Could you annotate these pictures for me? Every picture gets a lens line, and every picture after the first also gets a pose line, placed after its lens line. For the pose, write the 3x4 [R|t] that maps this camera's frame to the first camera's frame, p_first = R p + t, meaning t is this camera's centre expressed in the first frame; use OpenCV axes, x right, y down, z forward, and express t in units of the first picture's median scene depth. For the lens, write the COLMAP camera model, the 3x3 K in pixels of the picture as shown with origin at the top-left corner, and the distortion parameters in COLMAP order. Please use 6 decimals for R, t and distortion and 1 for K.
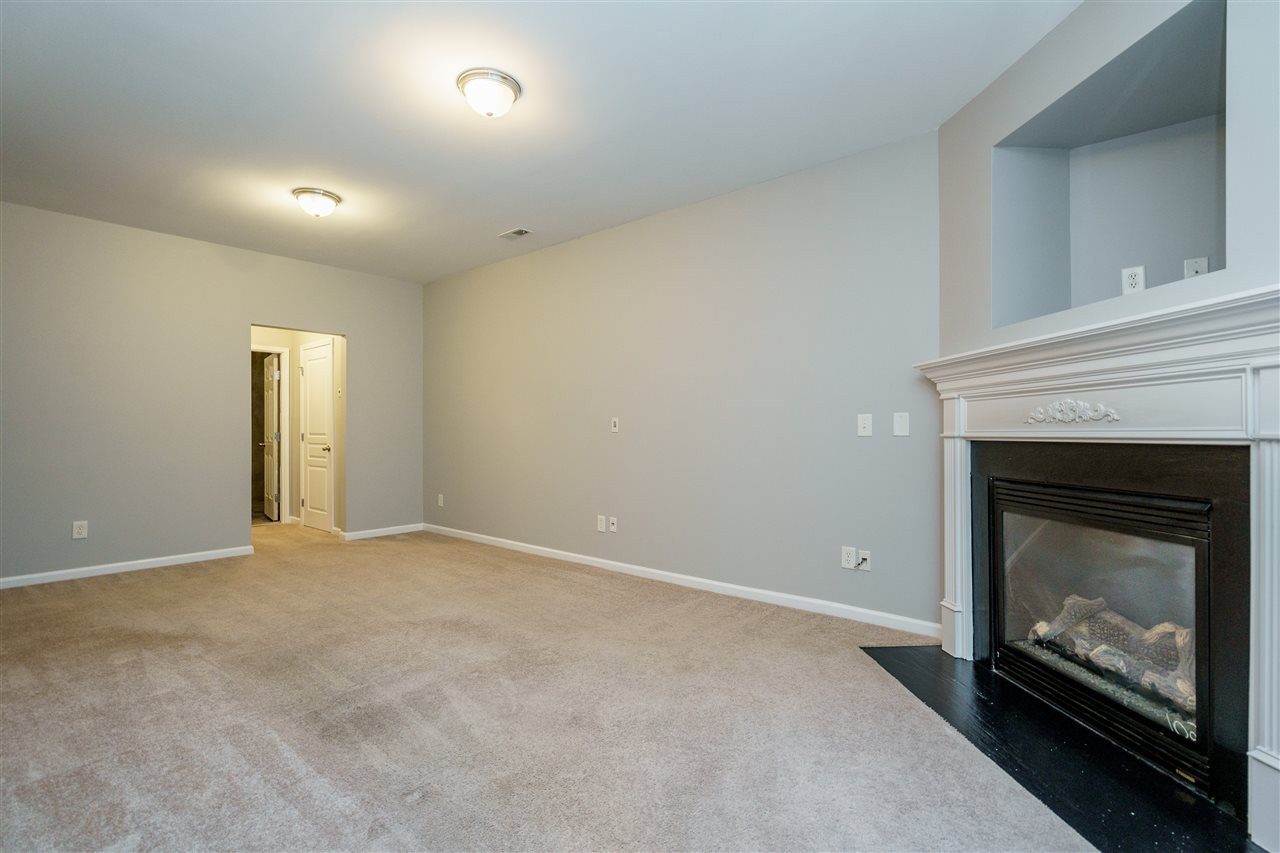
lens RADIAL K [[595.3, 0, 638.9], [0, 595.3, 423.2], [0, 0, 1]] dist [-0.001855, 0.001186]
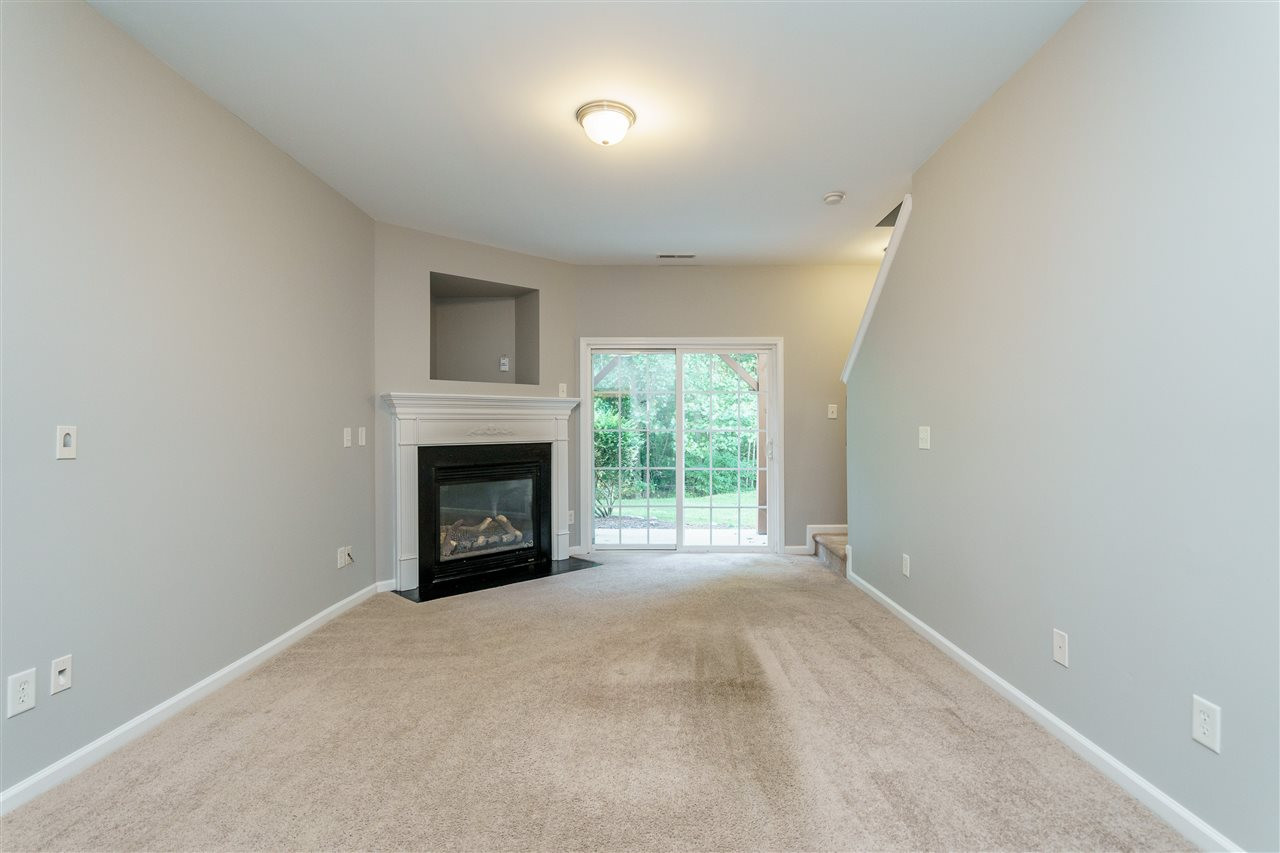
lens RADIAL K [[595.3, 0, 635.6], [0, 595.3, 433.6], [0, 0, 1]] dist [-0.001855, 0.001186]
pose [[-0.621110, 0.003725, 0.783714, -1.110491], [0.003961, 0.999991, -0.001613, -0.001147], [-0.783713, 0.002103, -0.621119, 1.637105]]
